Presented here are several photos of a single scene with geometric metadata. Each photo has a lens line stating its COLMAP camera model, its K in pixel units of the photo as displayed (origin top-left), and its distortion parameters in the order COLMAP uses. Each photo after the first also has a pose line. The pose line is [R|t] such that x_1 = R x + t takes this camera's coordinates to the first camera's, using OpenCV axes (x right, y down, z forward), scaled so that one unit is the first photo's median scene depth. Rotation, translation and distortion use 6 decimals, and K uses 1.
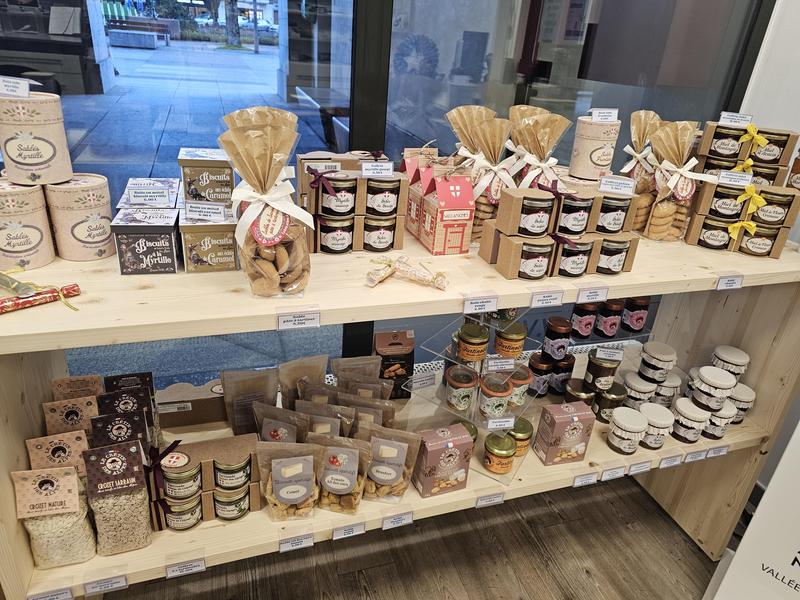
lens RADIAL K [[542.8, 0, 433.5], [0, 542.8, 285.4], [0, 0, 1]] dist [0.035524, -0.032775]
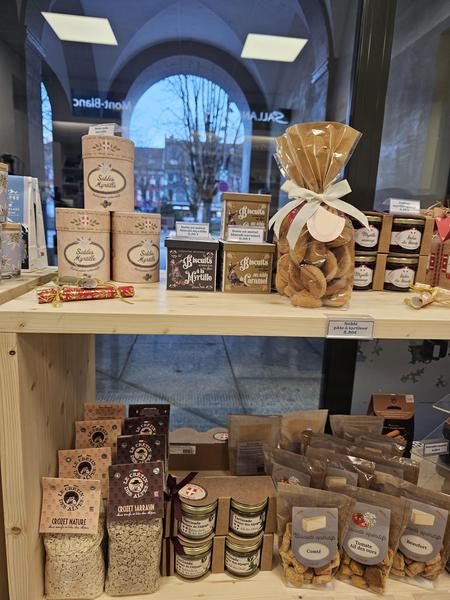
lens RADIAL K [[407.1, 0, 237.6], [0, 407.1, 308.1], [0, 0, 1]] dist [0.035524, -0.032775]
pose [[0.972853, 0.007431, -0.231305, -0.237931], [-0.064476, 0.968614, -0.240061, 0.177969], [0.222261, 0.248457, 0.942798, 0.280948]]
